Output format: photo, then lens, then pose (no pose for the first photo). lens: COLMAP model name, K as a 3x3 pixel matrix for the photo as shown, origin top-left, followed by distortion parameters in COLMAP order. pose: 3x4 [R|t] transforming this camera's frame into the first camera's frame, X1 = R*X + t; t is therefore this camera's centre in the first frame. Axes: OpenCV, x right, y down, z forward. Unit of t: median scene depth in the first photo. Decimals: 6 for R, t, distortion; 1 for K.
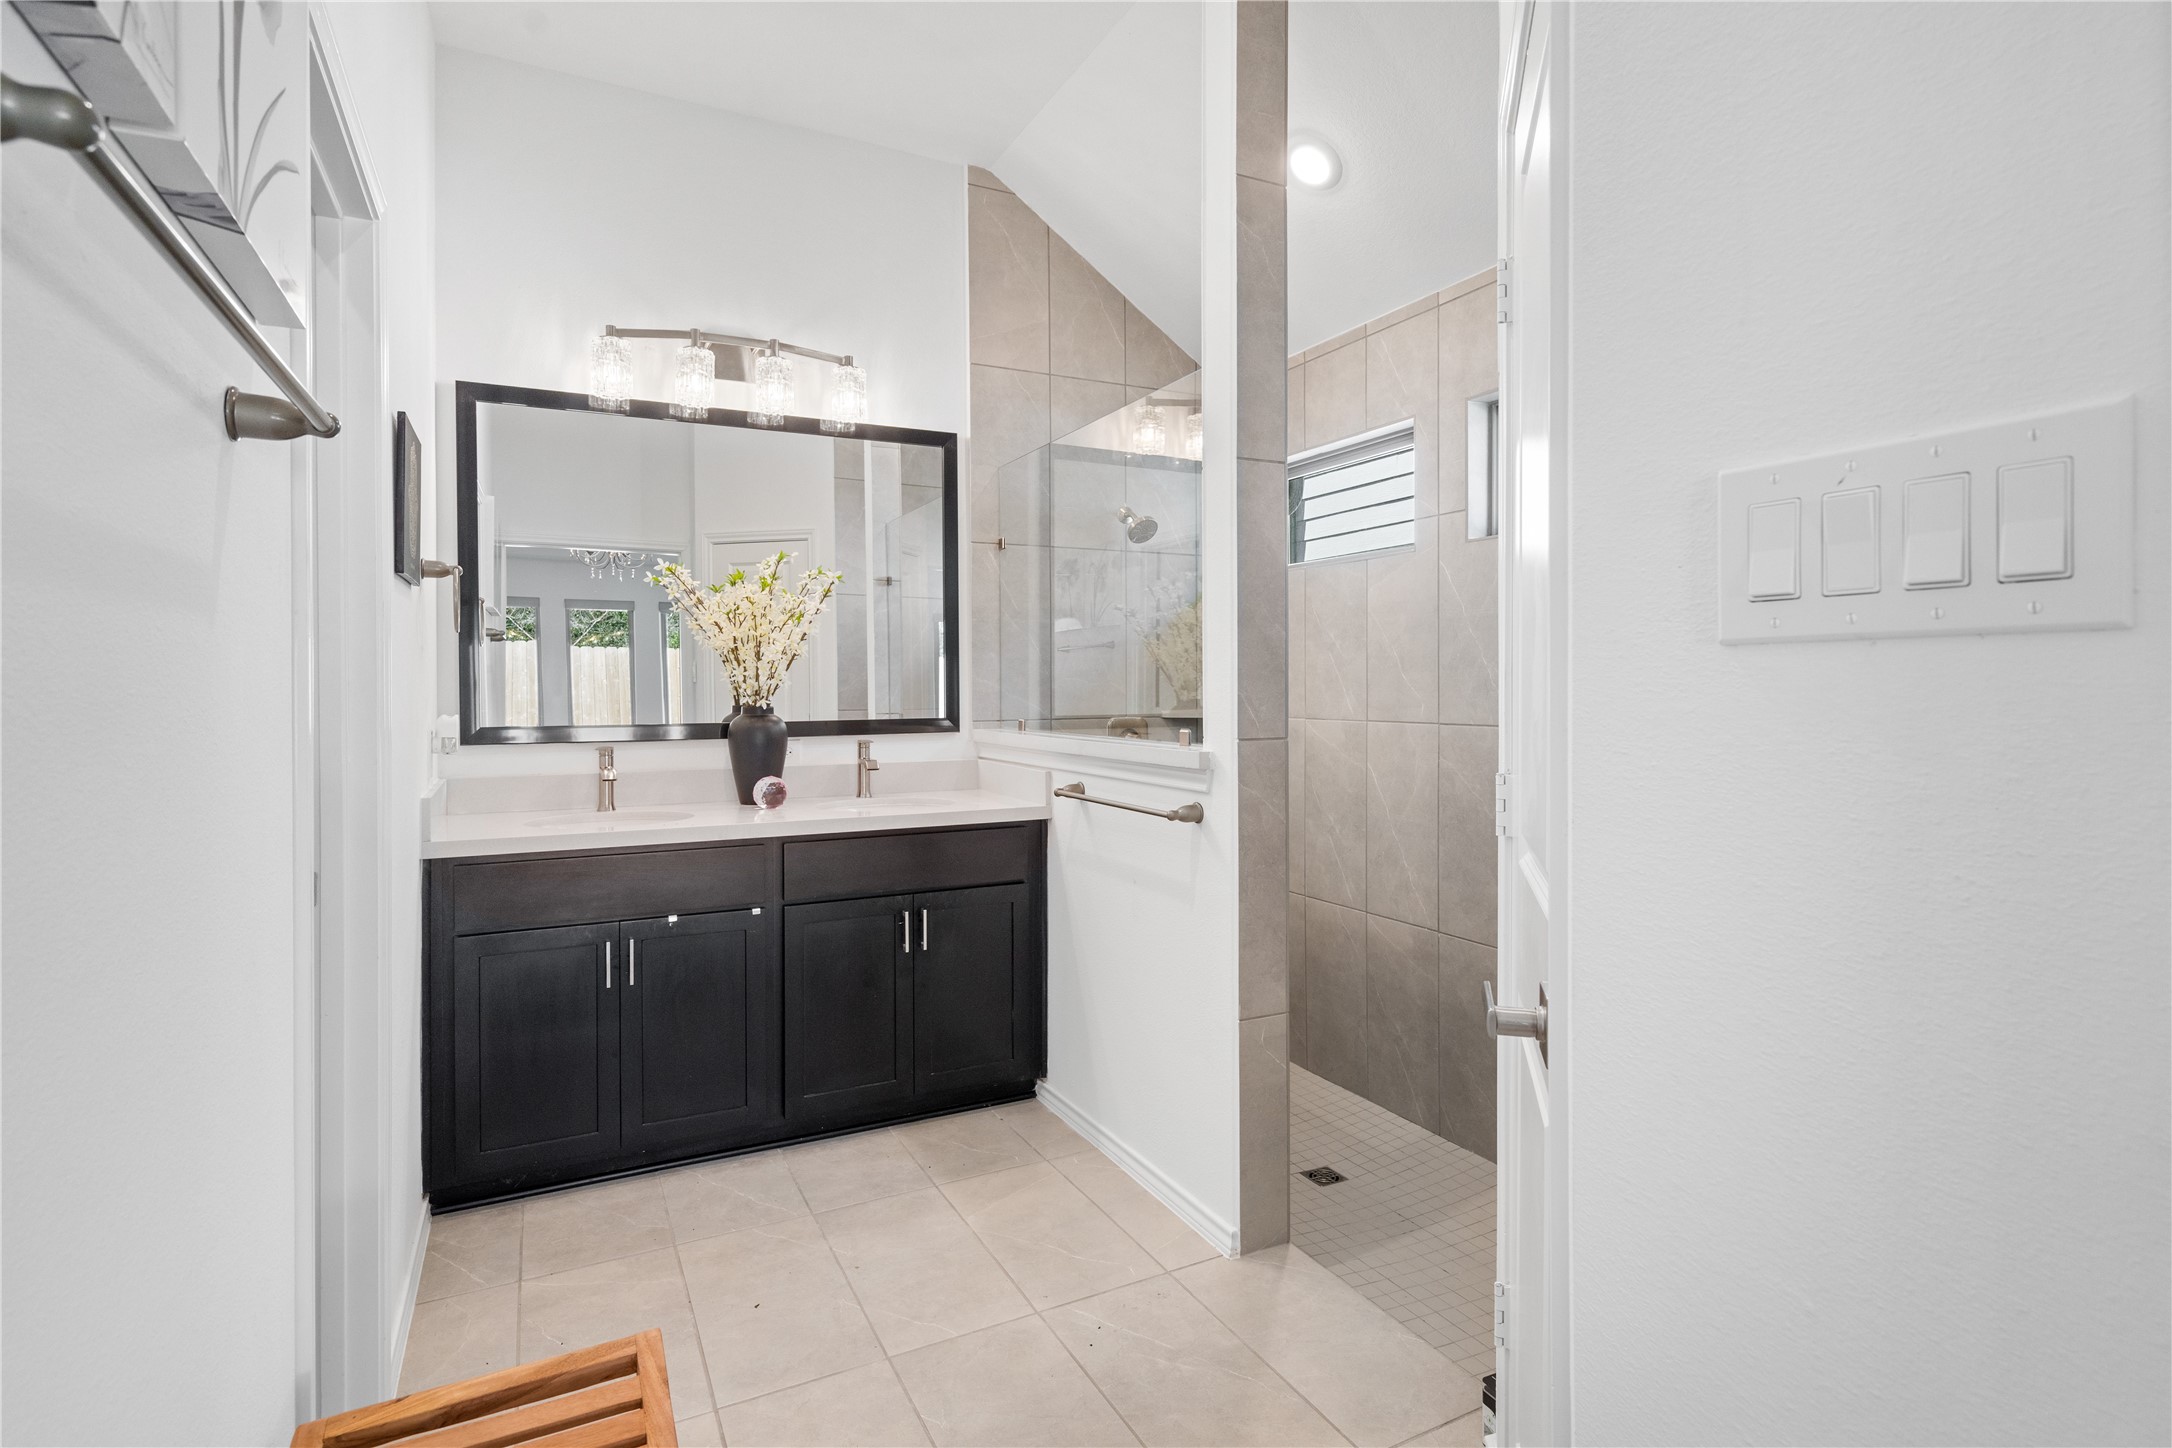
lens RADIAL K [[1080.3, 0, 1091.7], [0, 1080.3, 709.4], [0, 0, 1]] dist [-0.002537, 0.001631]
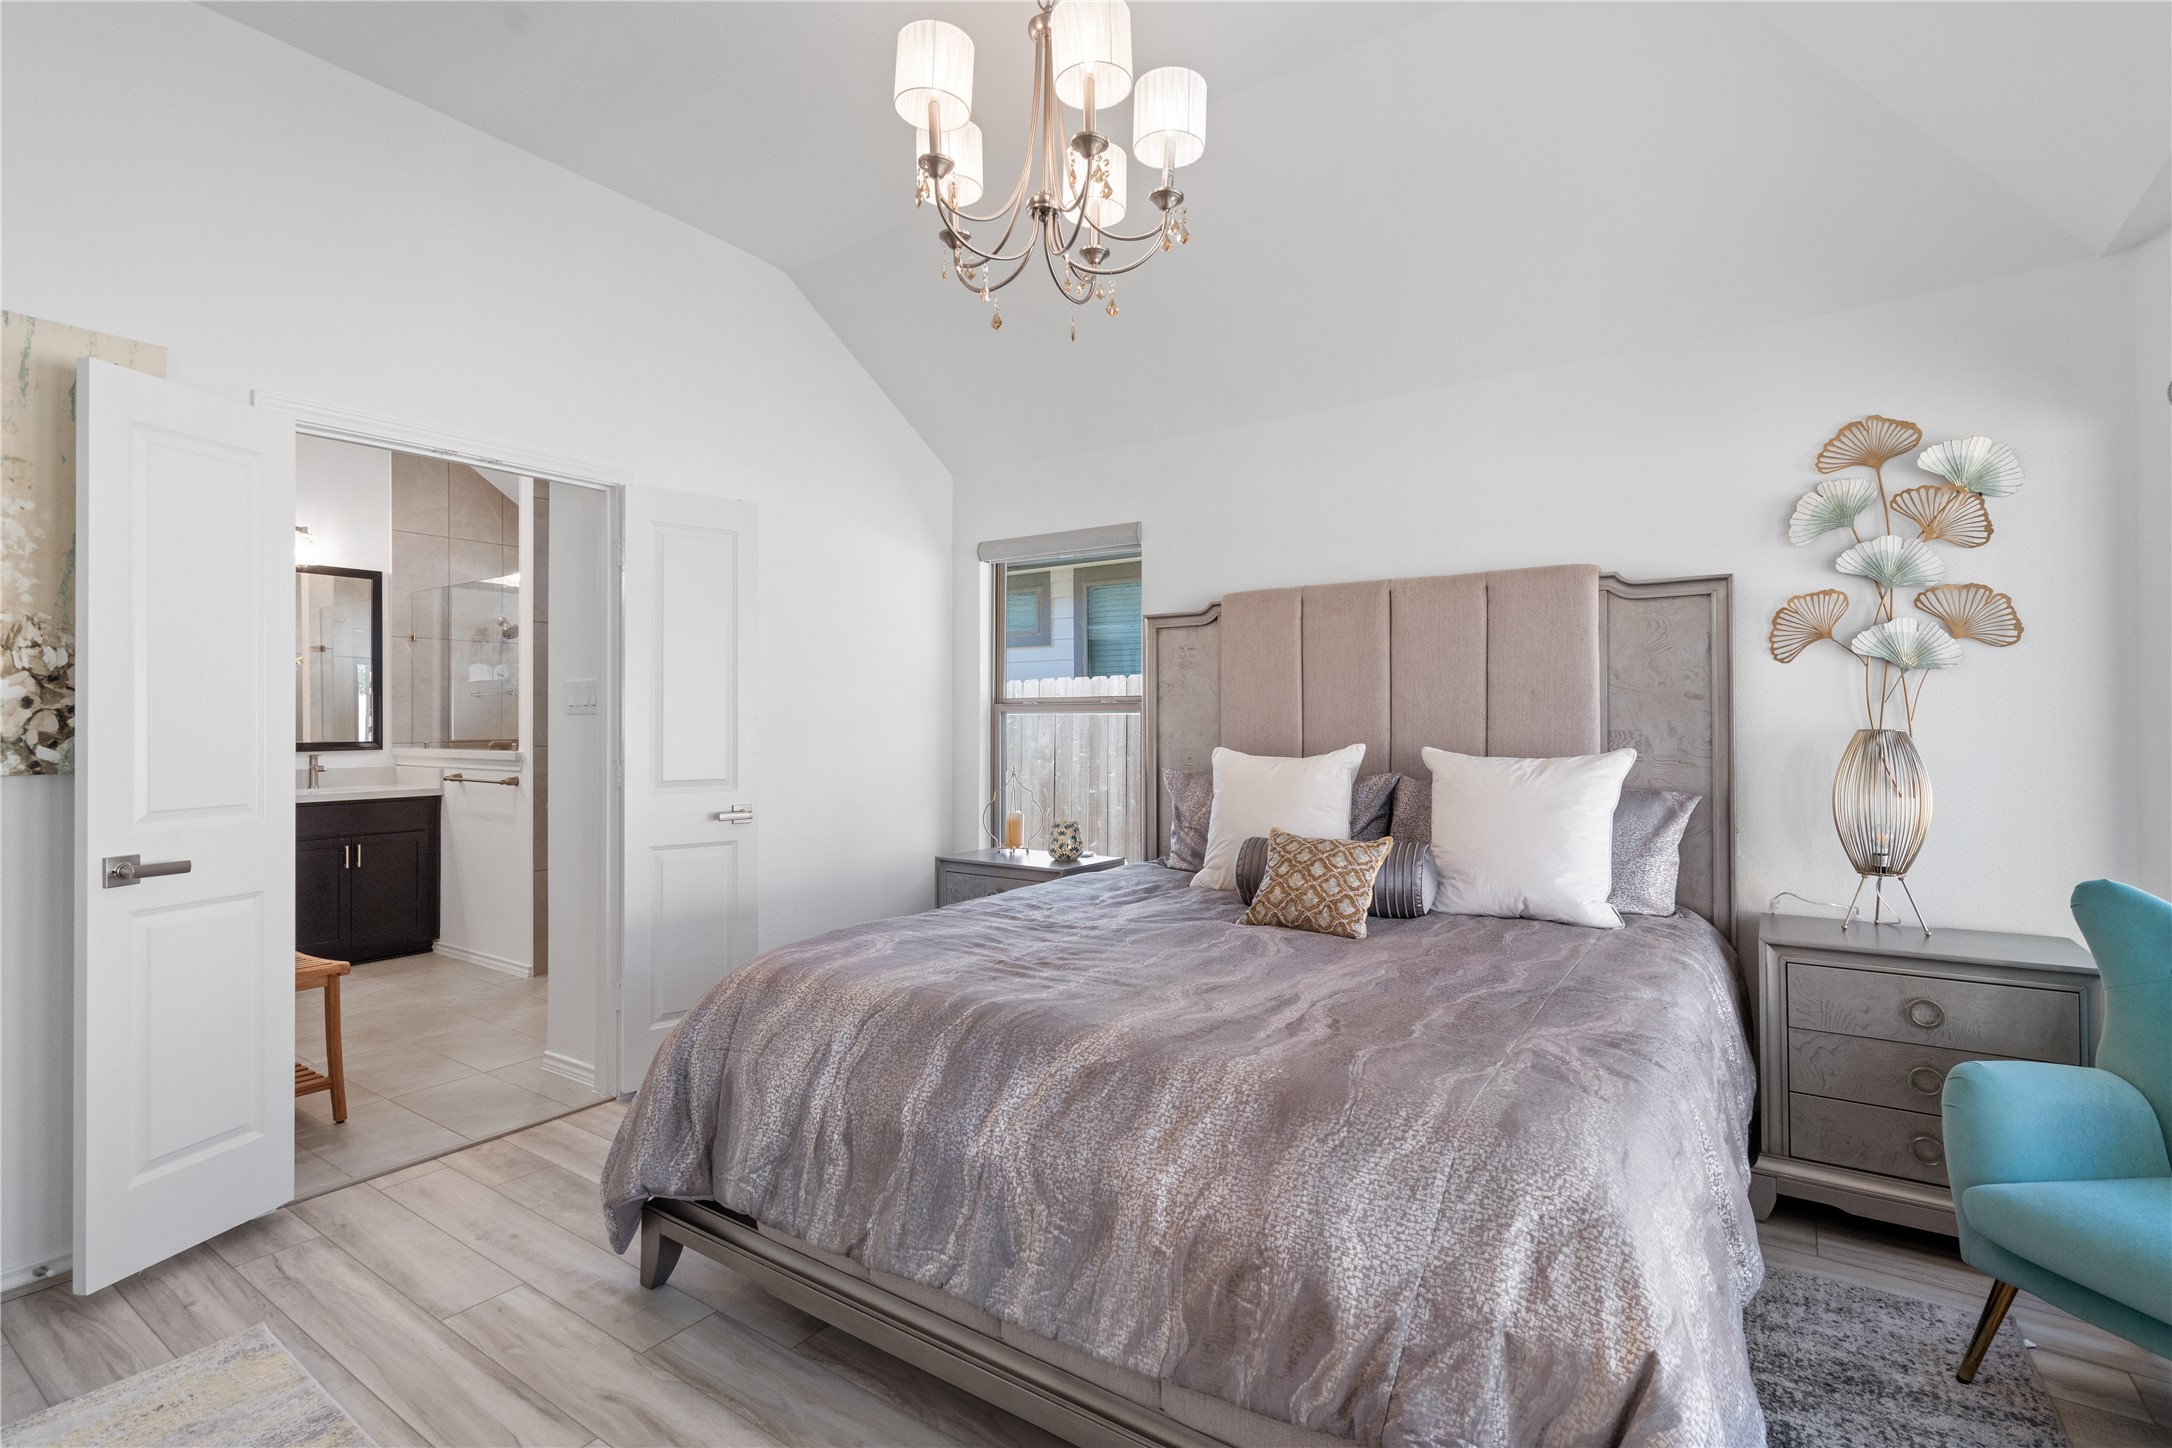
lens RADIAL K [[982.2, 0, 1077.8], [0, 982.2, 724.5], [0, 0, 1]] dist [-0.002000, -0.000868]
pose [[0.877844, 0.003719, 0.478933, 0.095899], [0.005360, 0.999831, -0.017589, 0.014398], [-0.478917, 0.018007, 0.877676, -0.856521]]
